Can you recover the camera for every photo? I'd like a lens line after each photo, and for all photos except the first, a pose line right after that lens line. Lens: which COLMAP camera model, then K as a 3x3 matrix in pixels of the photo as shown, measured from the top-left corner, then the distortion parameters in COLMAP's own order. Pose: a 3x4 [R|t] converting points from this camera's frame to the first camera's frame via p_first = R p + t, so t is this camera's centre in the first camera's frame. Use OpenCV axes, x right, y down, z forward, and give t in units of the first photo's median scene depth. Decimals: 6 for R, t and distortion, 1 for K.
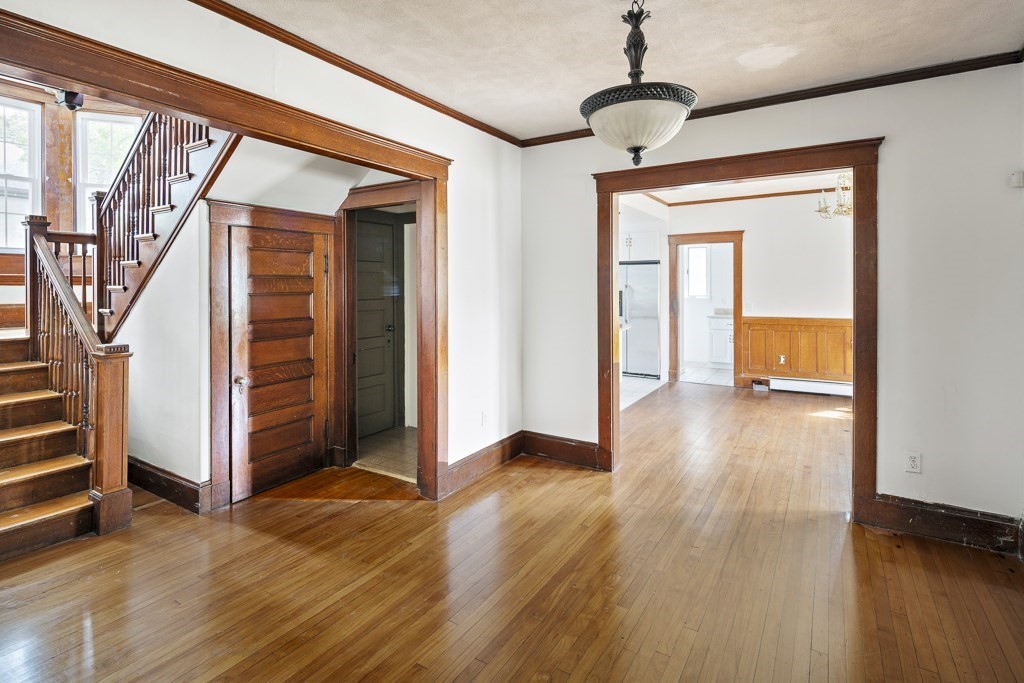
lens RADIAL K [[507.6, 0, 514.6], [0, 507.6, 285.5], [0, 0, 1]] dist [0.002340, -0.001275]
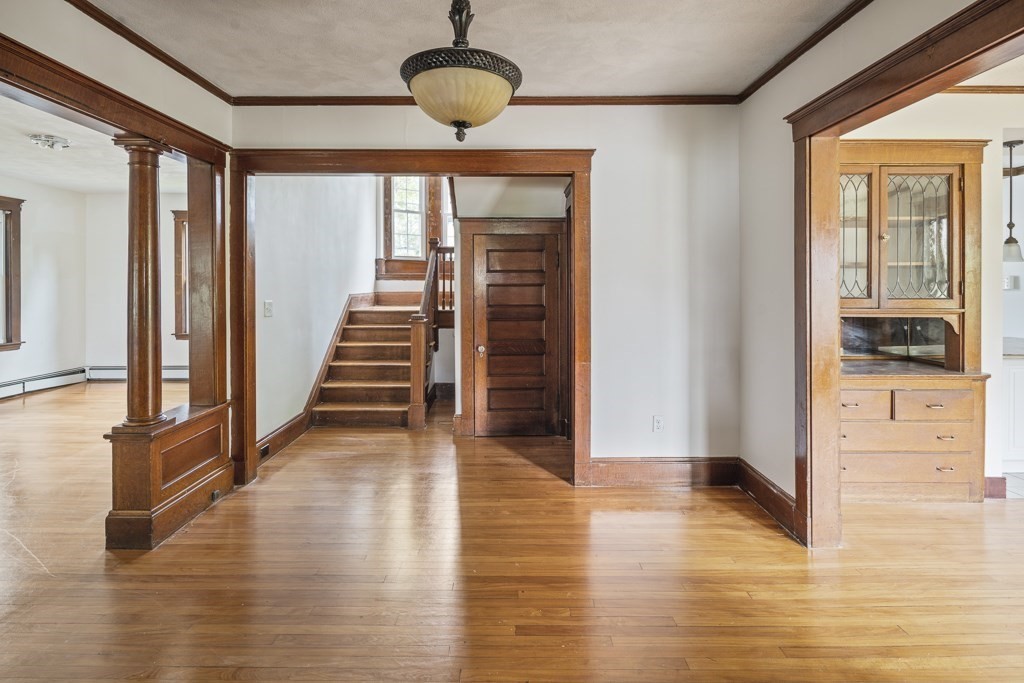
lens RADIAL K [[500.1, 0, 499.6], [0, 500.1, 286.4], [0, 0, 1]] dist [-0.000518, -0.000583]
pose [[0.527687, 0.004751, -0.849425, 0.585309], [0.000384, 0.999983, 0.005832, 0.013043], [0.849439, -0.003404, 0.527677, 0.317664]]
